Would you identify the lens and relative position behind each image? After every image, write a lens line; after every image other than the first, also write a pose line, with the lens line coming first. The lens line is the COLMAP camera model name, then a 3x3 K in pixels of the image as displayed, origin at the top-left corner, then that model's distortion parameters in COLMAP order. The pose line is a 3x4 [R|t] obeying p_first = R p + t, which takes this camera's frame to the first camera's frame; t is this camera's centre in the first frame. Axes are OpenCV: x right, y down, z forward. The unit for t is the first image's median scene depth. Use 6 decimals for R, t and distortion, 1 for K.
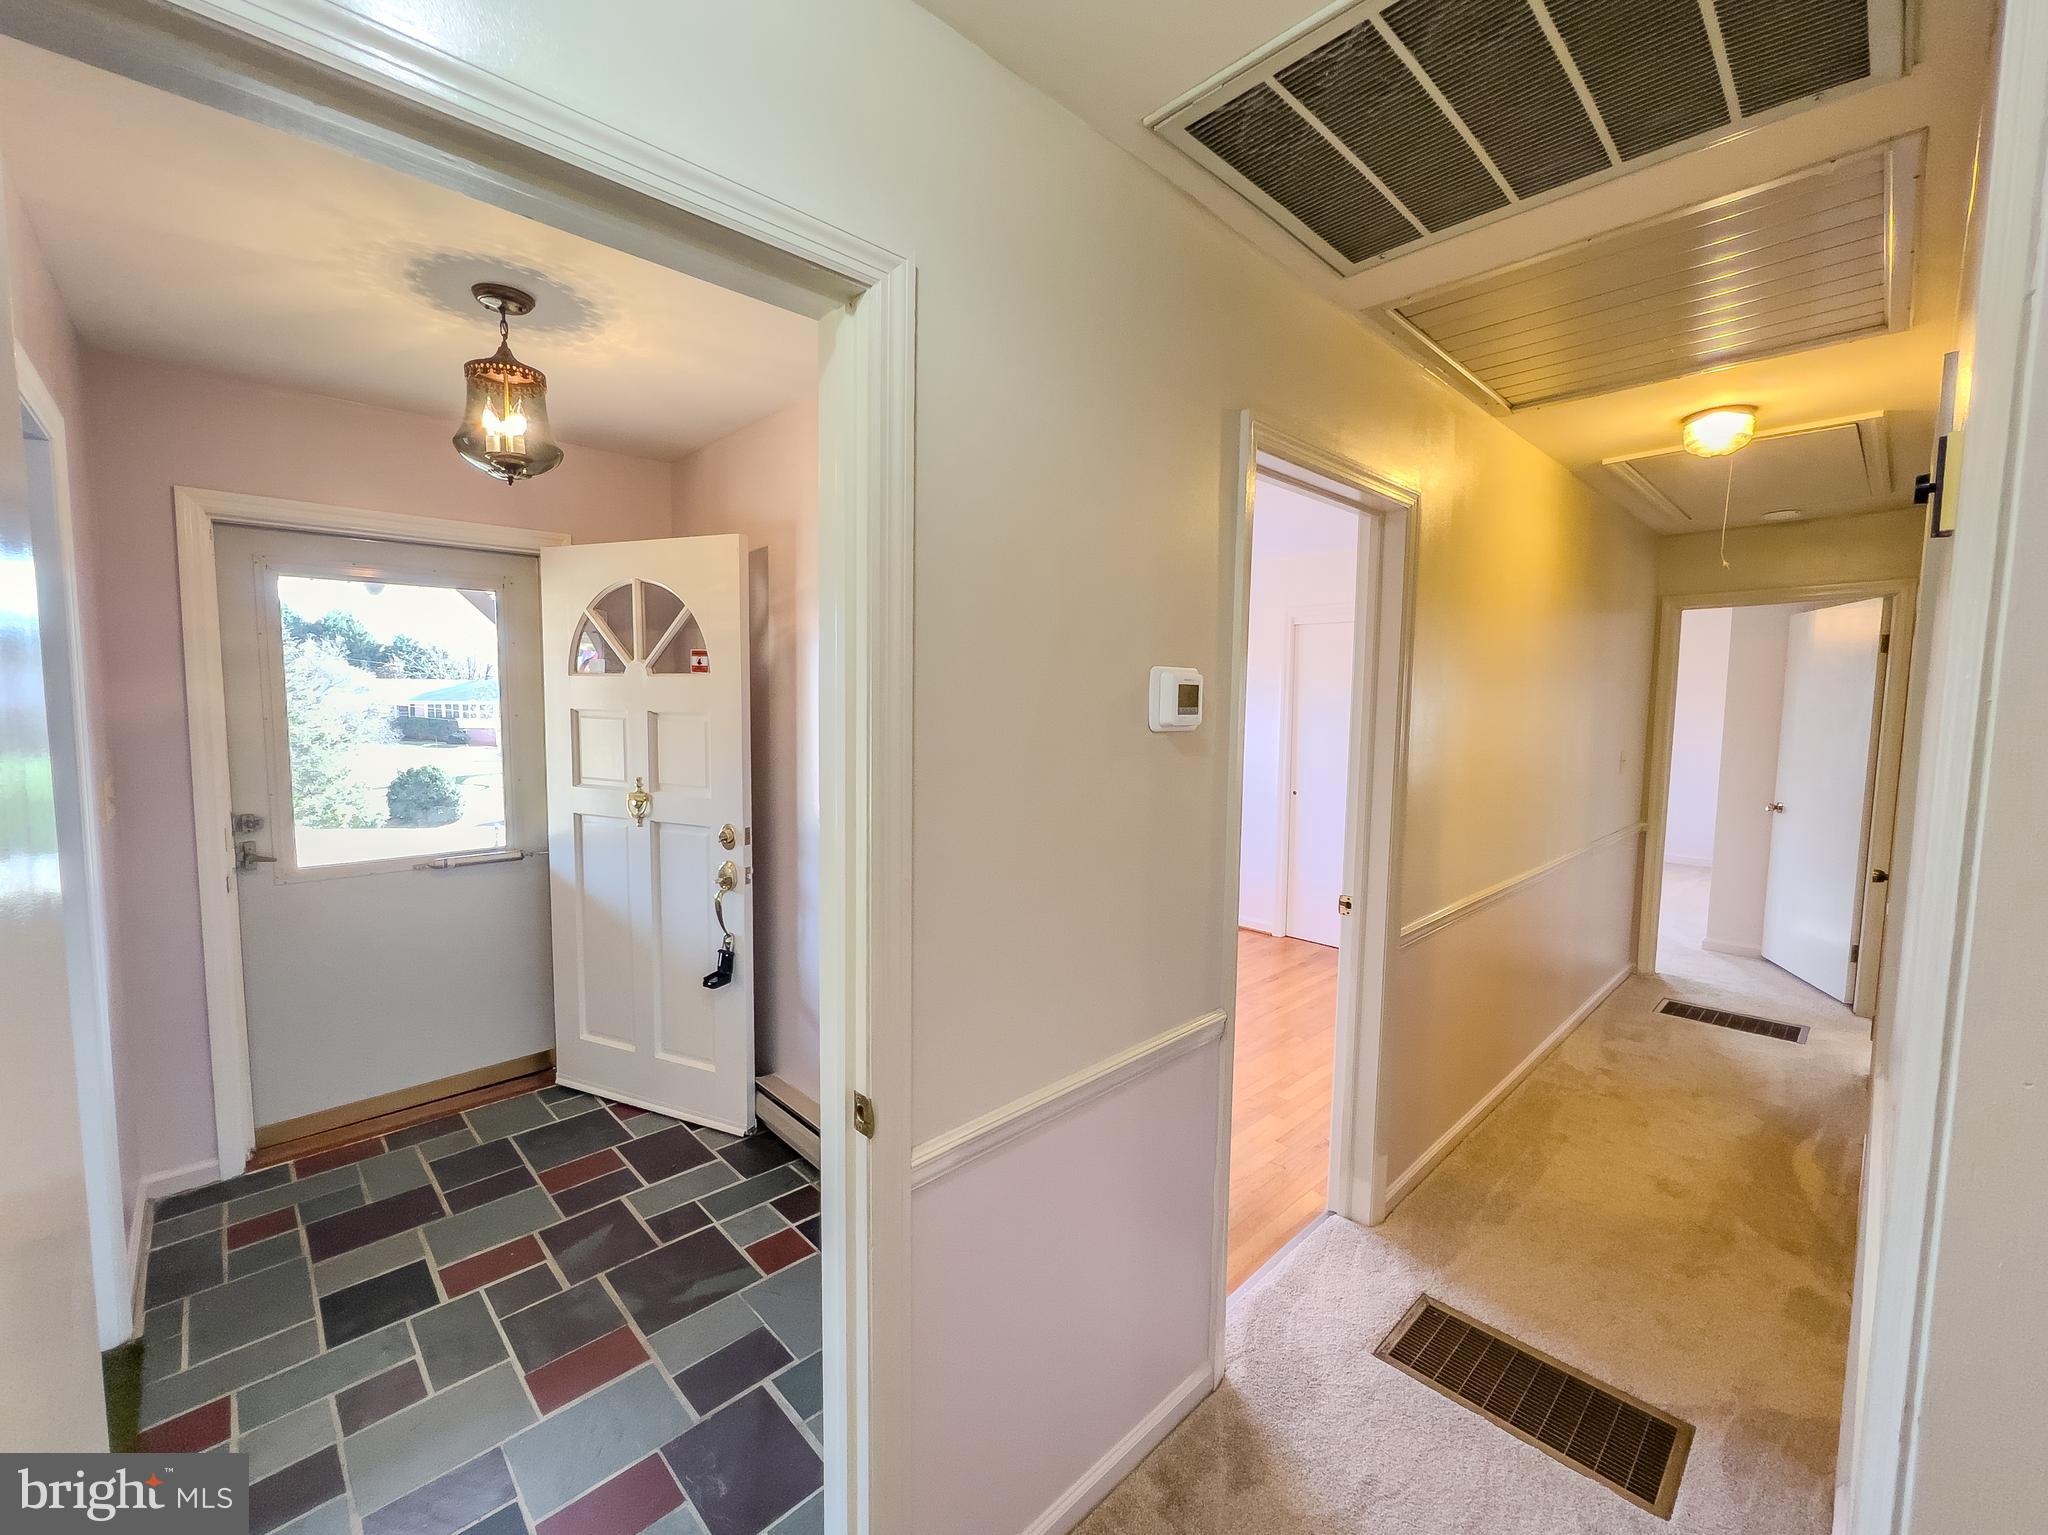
lens RADIAL K [[824.2, 0, 1030.6], [0, 824.2, 762.1], [0, 0, 1]] dist [0.002154, 0.000117]
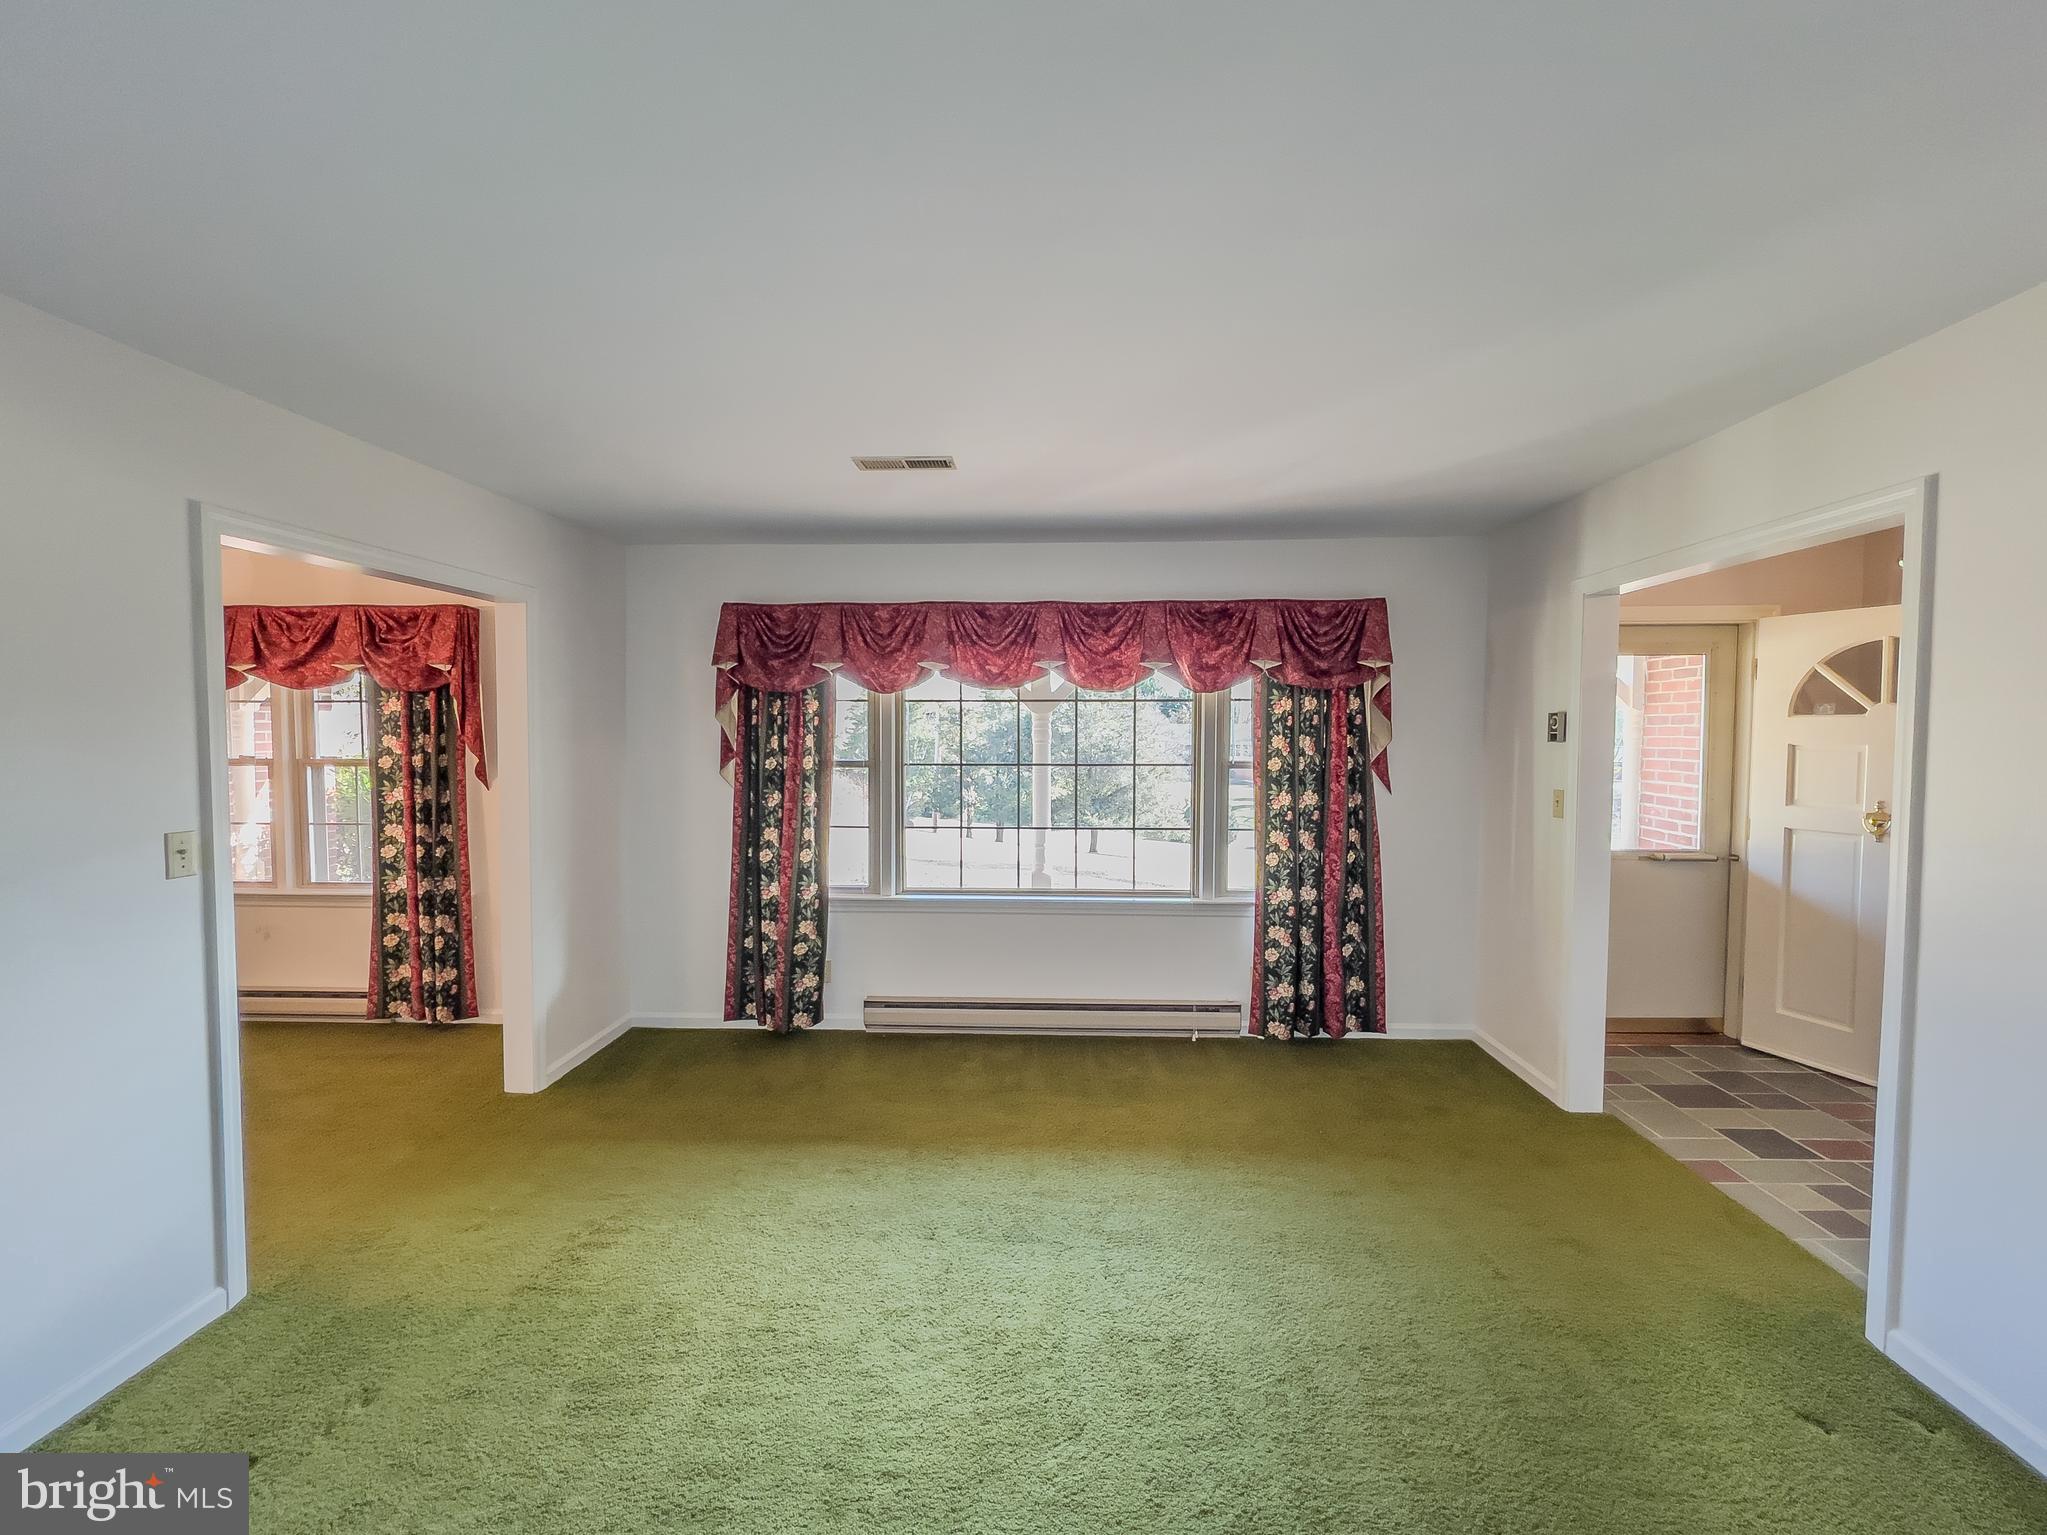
lens RADIAL K [[823.8, 0, 1022.9], [0, 823.8, 768.3], [0, 0, 1]] dist [0.002154, 0.000117]
pose [[0.691161, 0.025220, -0.722261, -0.447921], [-0.057411, 0.998149, -0.020086, 0.063104], [0.720417, 0.055348, 0.691329, -0.688624]]
